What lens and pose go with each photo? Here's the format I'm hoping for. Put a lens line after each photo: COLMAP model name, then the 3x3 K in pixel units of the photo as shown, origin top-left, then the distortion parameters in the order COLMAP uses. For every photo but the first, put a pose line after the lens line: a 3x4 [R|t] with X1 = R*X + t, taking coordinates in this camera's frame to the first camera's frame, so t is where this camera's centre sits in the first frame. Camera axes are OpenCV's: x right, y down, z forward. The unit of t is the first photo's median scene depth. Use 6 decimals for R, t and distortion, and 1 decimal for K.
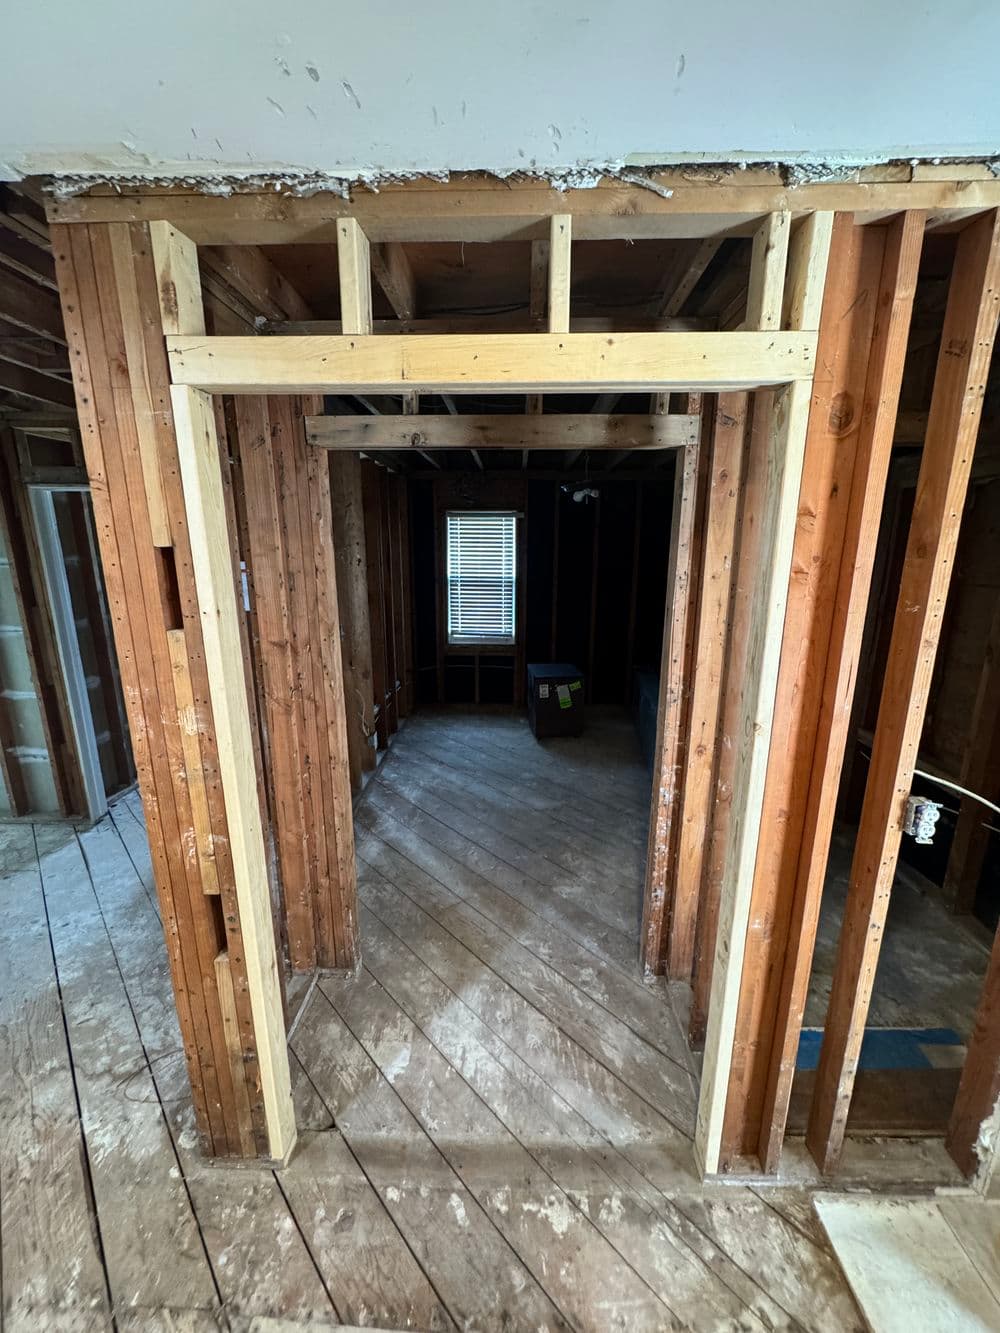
lens RADIAL K [[530.8, 0, 503.2], [0, 530.8, 664.9], [0, 0, 1]] dist [-0.001076, -0.000274]
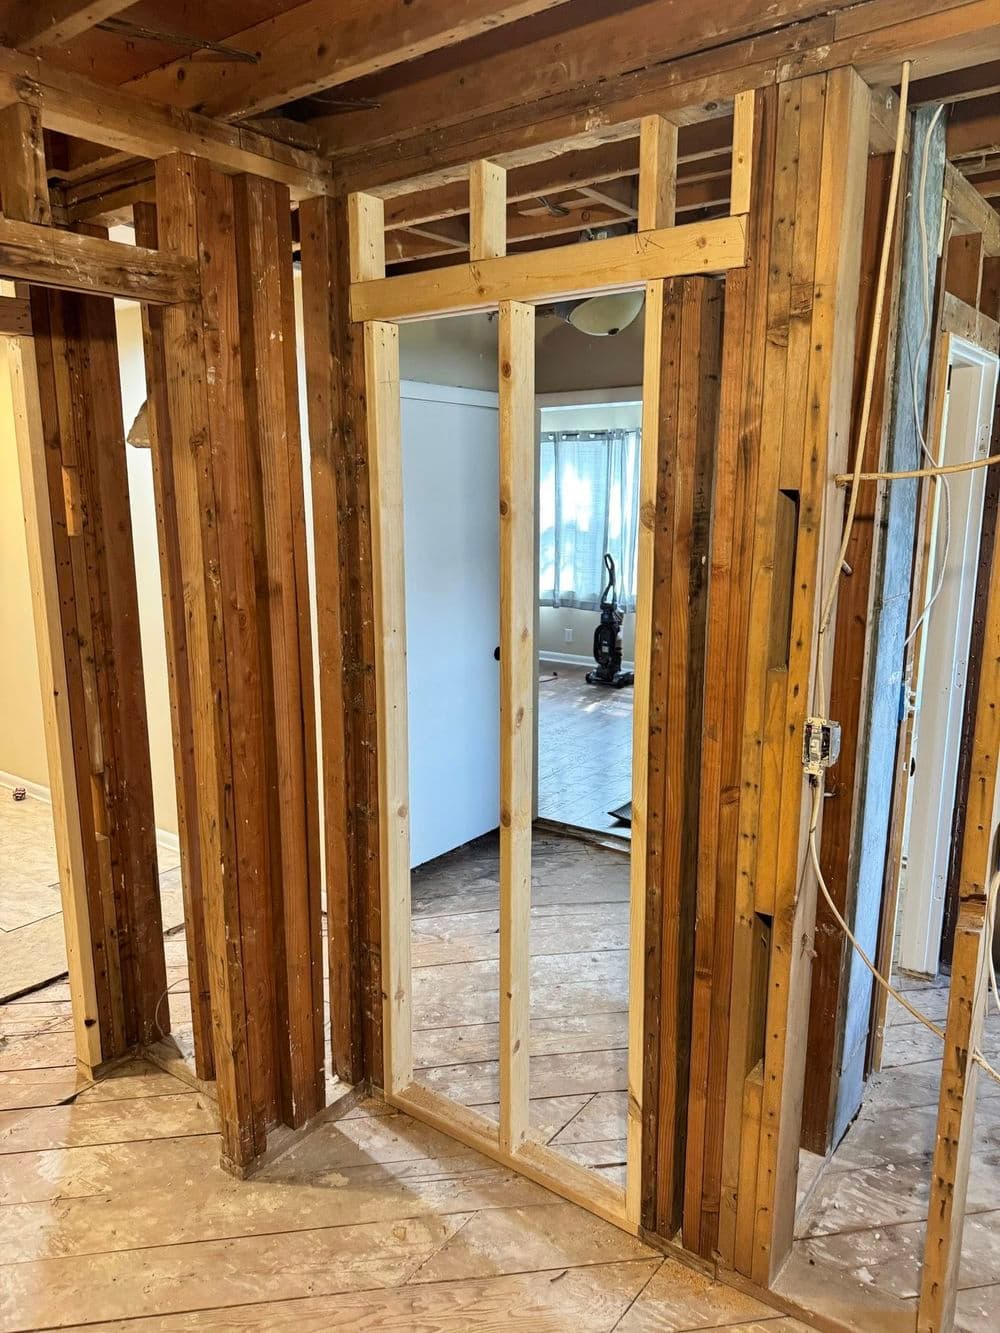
lens RADIAL K [[948.3, 0, 495.8], [0, 948.3, 664.8], [0, 0, 1]] dist [0.028539, -0.039814]
pose [[-0.583960, 0.158120, -0.796234, 0.565882], [-0.175745, 0.932960, 0.314164, -0.618235], [0.792530, 0.323393, -0.517023, 2.877352]]
